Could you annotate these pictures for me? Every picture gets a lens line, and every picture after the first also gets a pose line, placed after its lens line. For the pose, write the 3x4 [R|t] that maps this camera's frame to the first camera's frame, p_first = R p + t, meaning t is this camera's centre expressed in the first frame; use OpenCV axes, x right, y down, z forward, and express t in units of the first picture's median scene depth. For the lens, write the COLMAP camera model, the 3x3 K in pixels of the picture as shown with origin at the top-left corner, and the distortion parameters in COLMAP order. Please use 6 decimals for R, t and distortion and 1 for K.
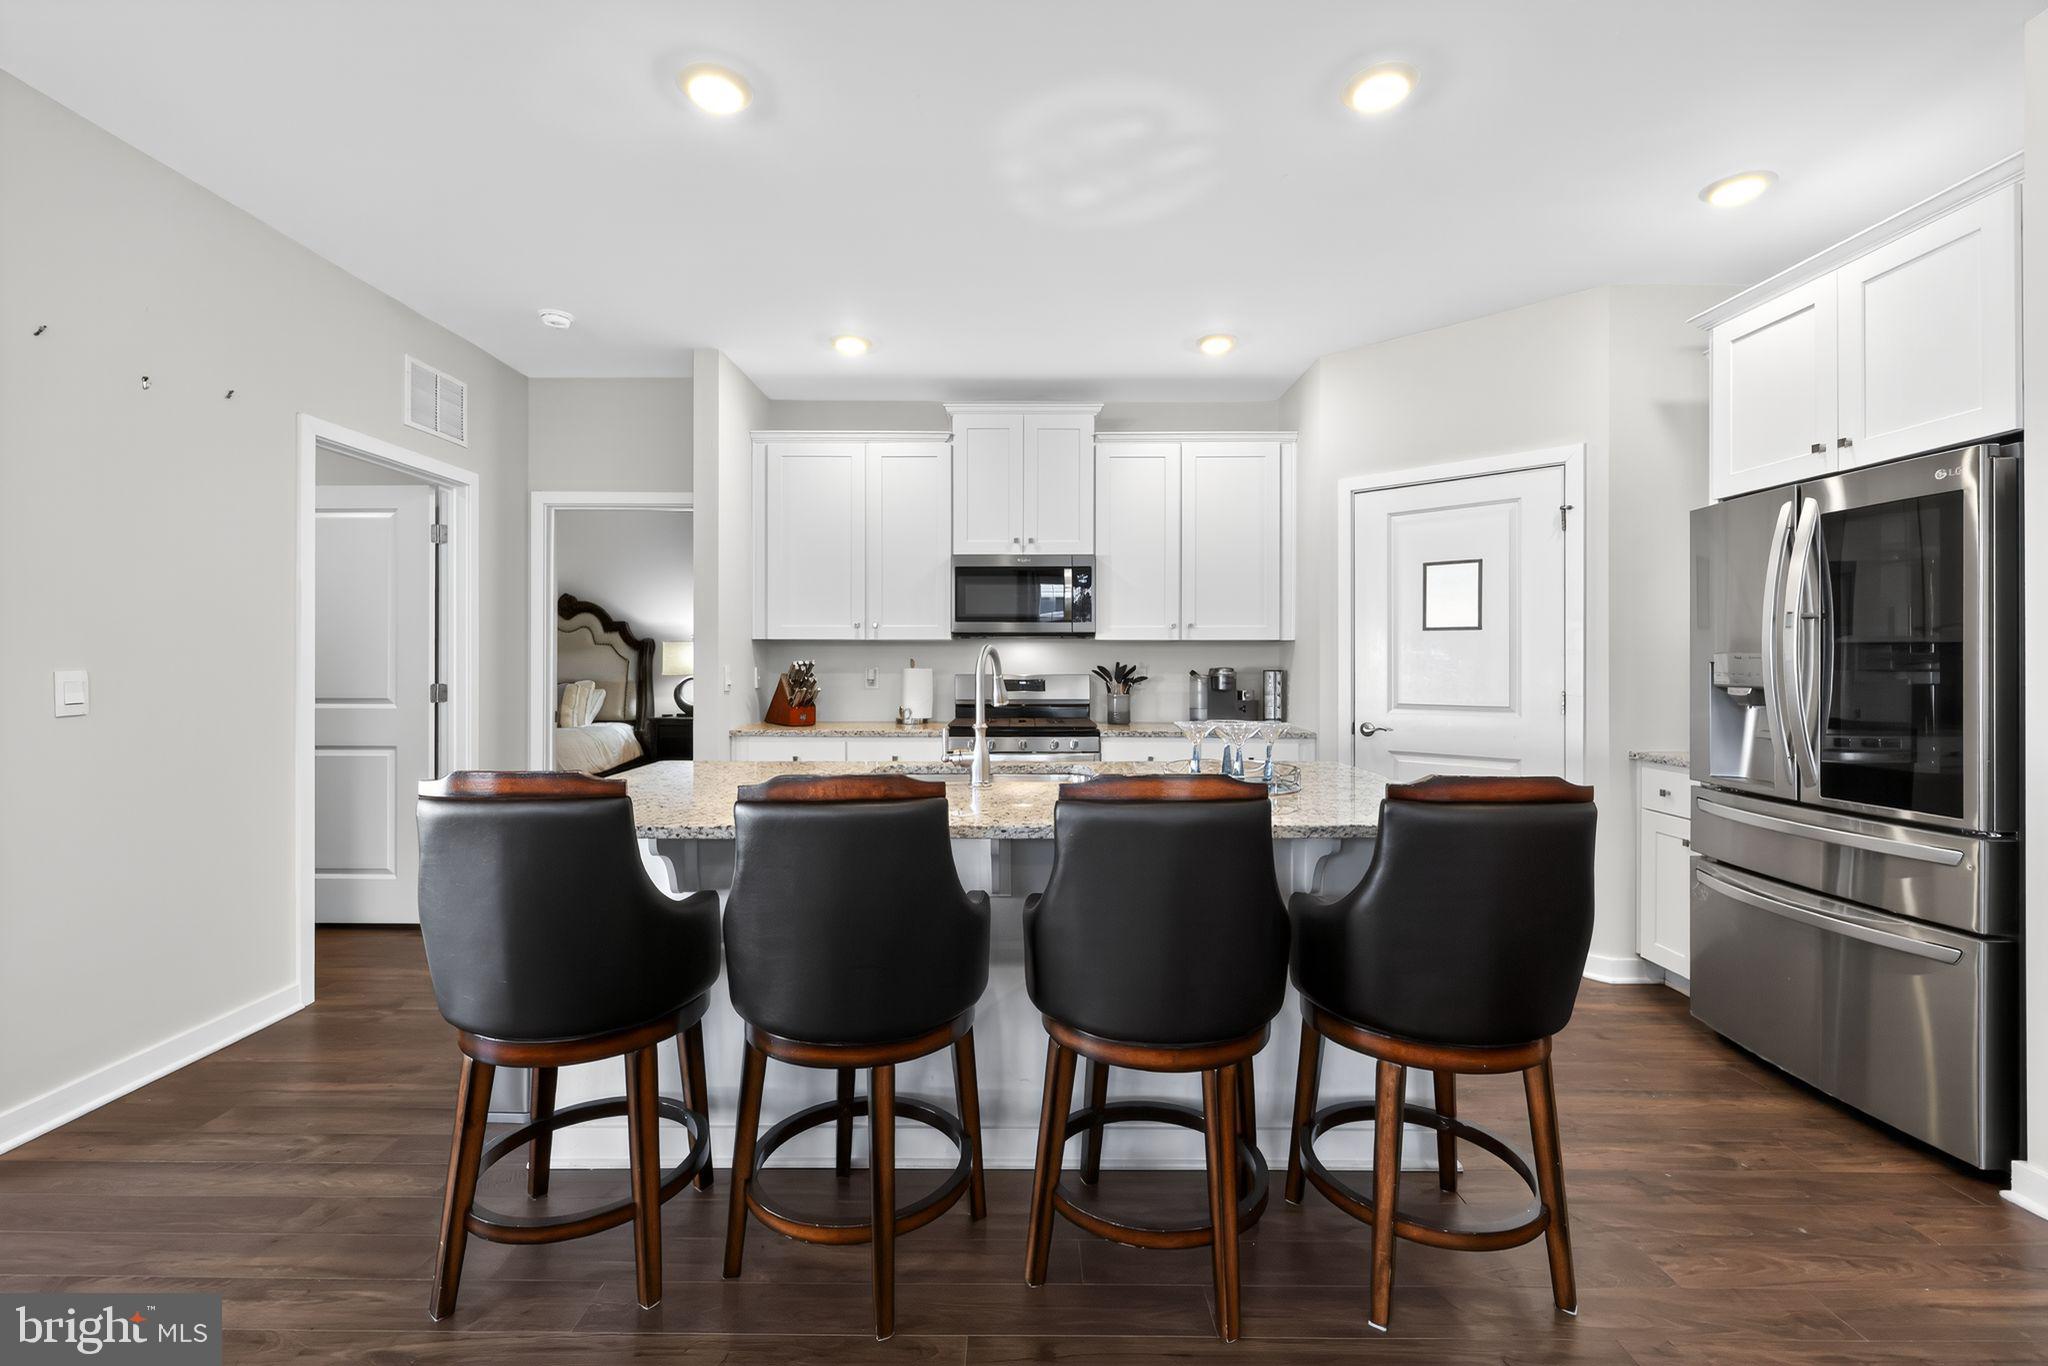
lens RADIAL K [[862.3, 0, 1019.6], [0, 862.3, 661.4], [0, 0, 1]] dist [0.005483, -0.000132]
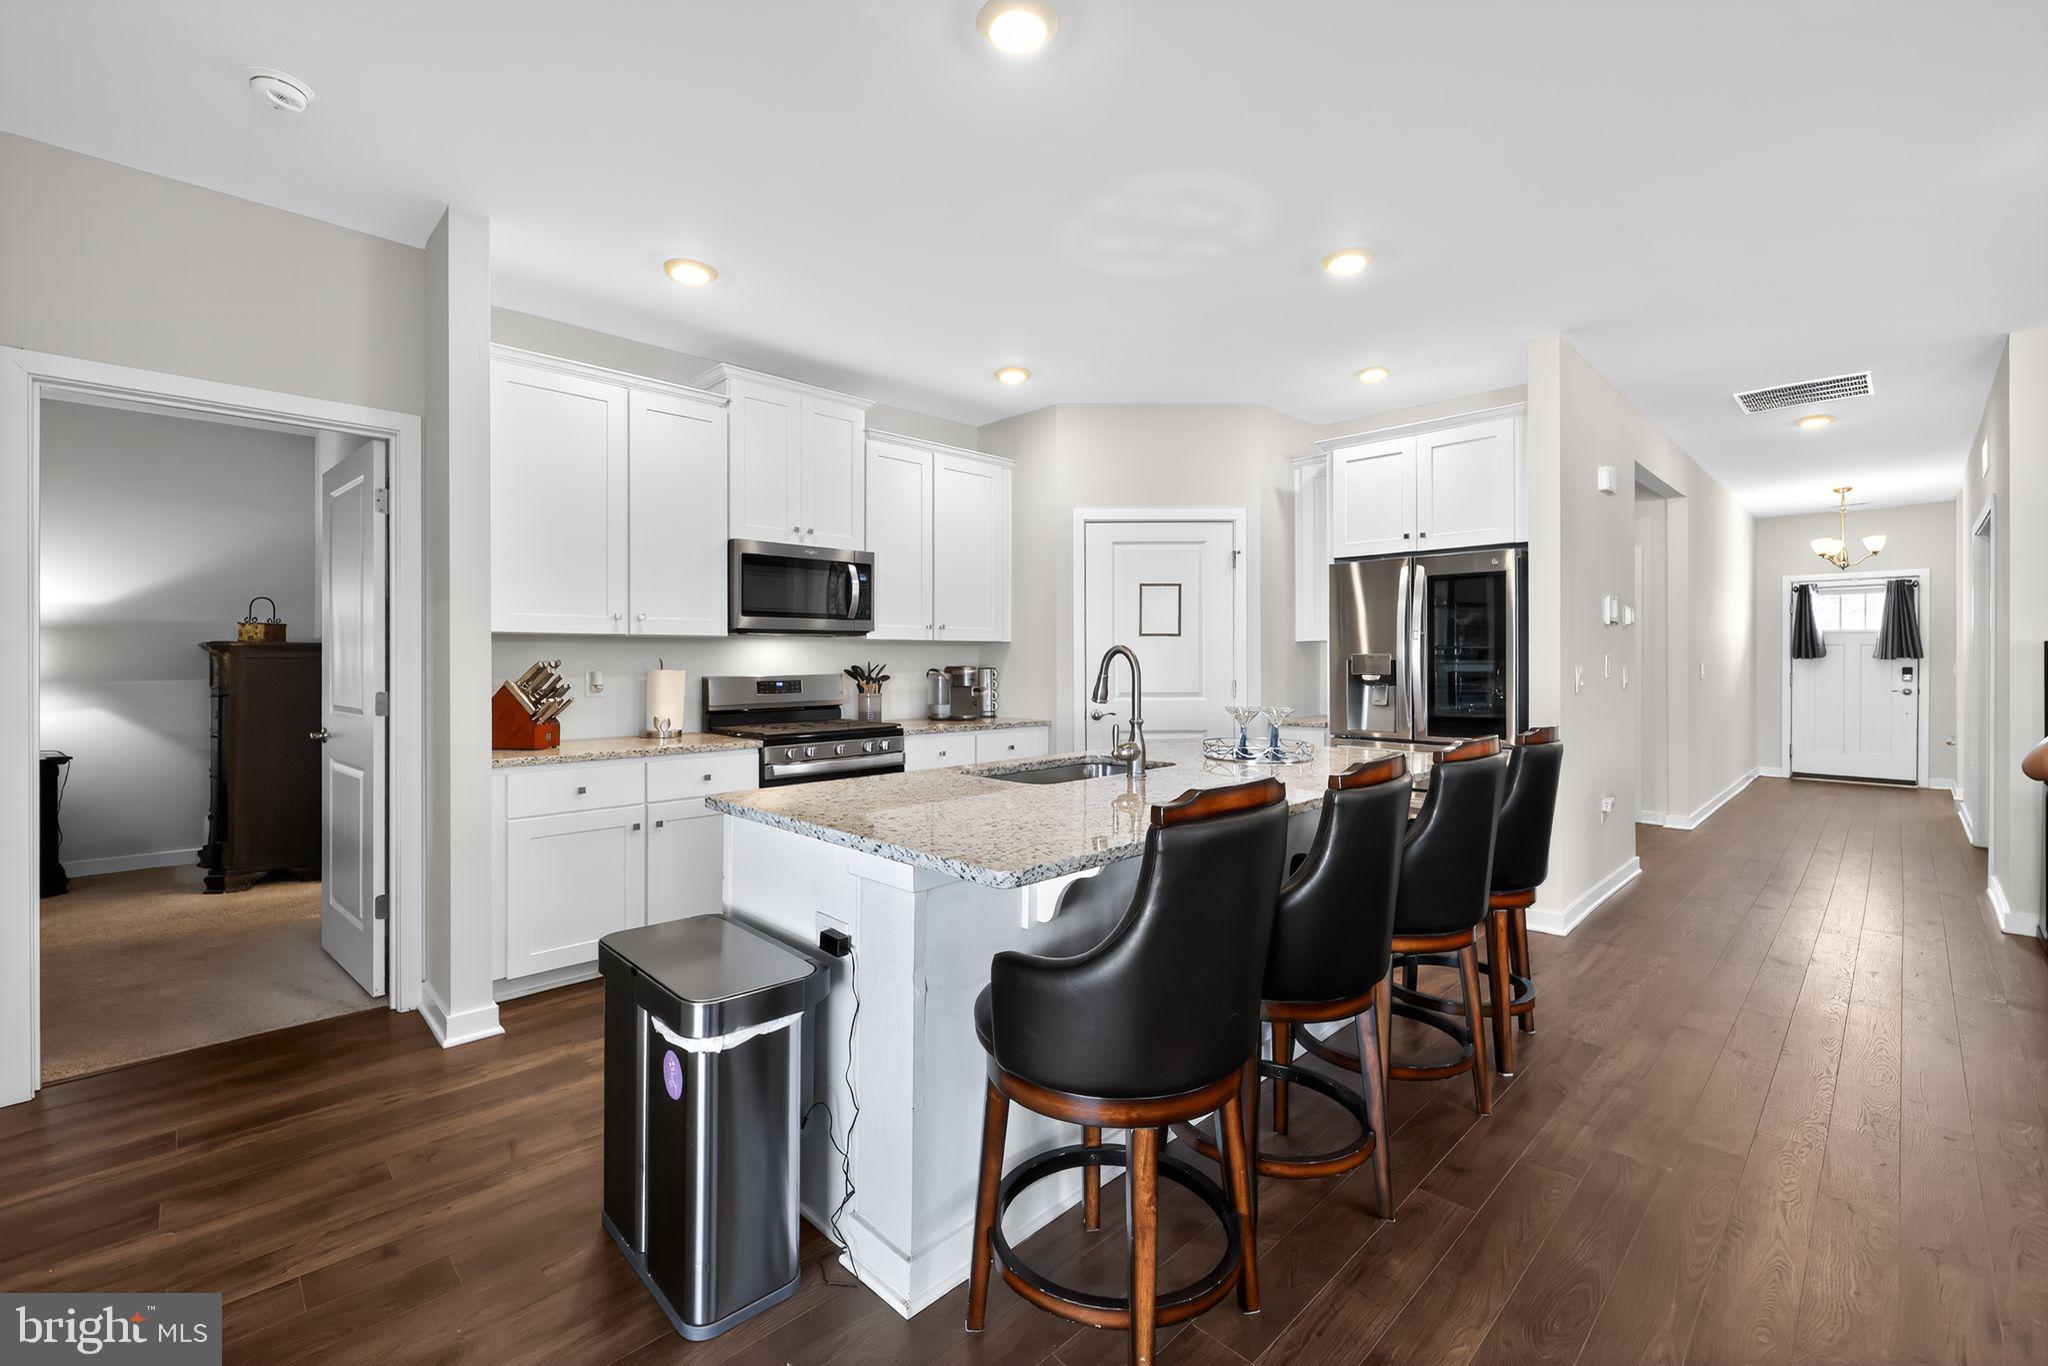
lens RADIAL K [[862.3, 0, 1019.6], [0, 862.3, 661.4], [0, 0, 1]] dist [0.005483, -0.000132]
pose [[0.714045, -0.004134, 0.700088, -0.484759], [0.003160, 0.999991, 0.002683, -0.001211], [-0.700093, 0.000296, 0.714052, 0.176106]]
